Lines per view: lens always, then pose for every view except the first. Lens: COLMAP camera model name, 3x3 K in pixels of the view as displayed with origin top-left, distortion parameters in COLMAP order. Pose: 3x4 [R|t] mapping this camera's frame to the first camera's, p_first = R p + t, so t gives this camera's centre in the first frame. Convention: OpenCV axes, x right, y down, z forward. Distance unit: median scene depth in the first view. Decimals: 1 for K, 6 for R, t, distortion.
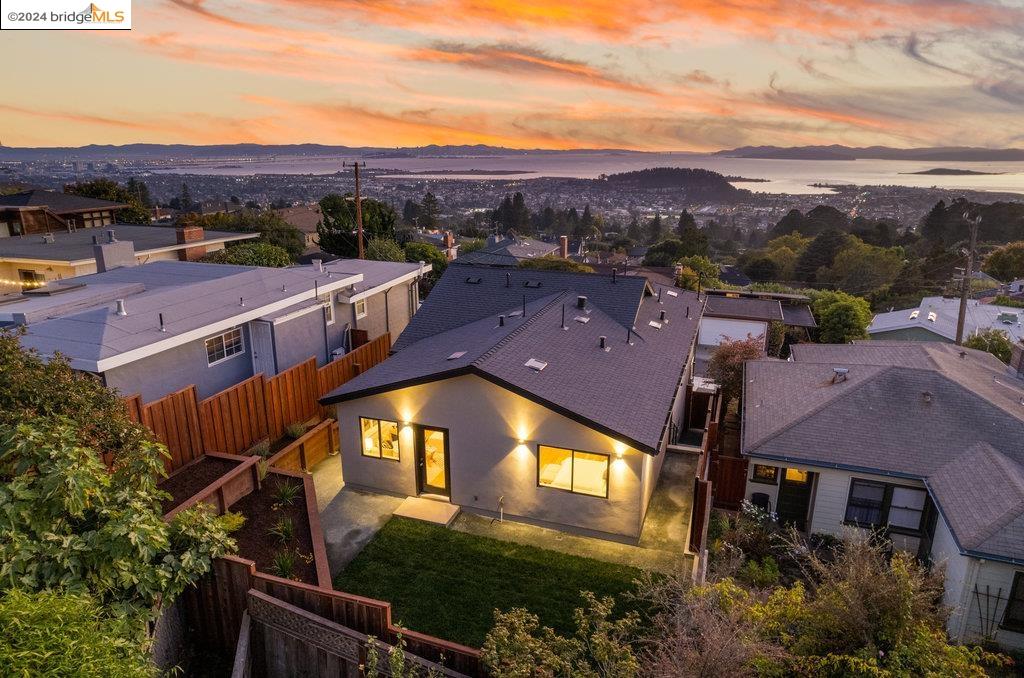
lens RADIAL K [[655.0, 0, 512.0], [0, 655.0, 339.0], [0, 0, 1]] dist [-0.075738, 0.069075]
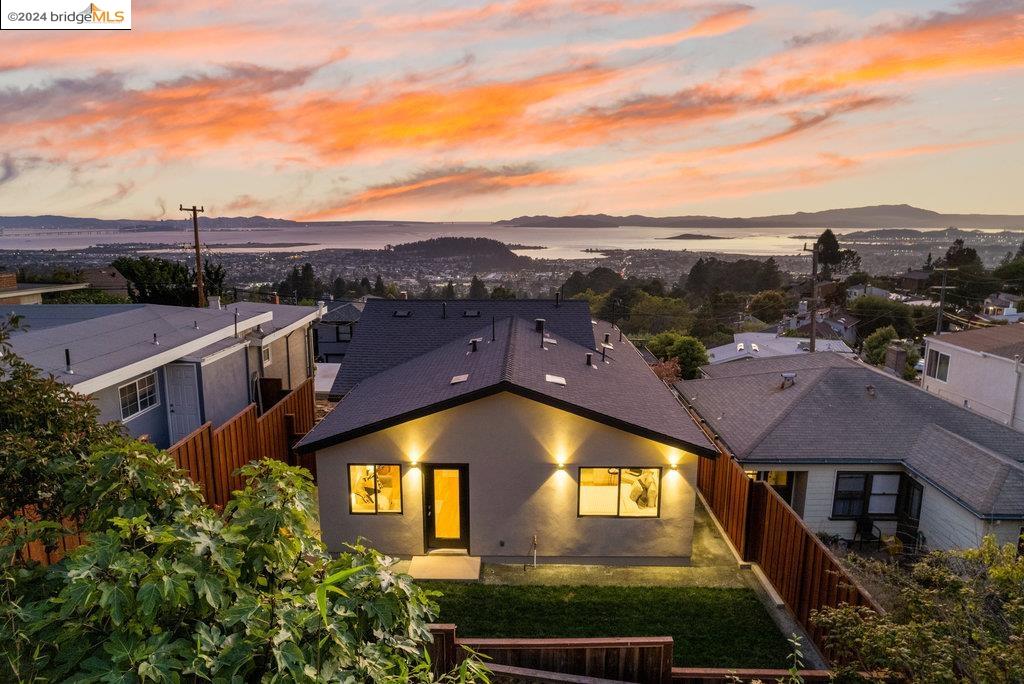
lens RADIAL K [[666.9, 0, 512.0], [0, 666.9, 342.0], [0, 0, 1]] dist [-0.068622, 0.058882]
pose [[0.950467, -0.059086, 0.305157, -0.281478], [0.089872, 0.992073, -0.087831, 0.059338], [-0.297549, 0.110905, 0.948243, 0.146491]]
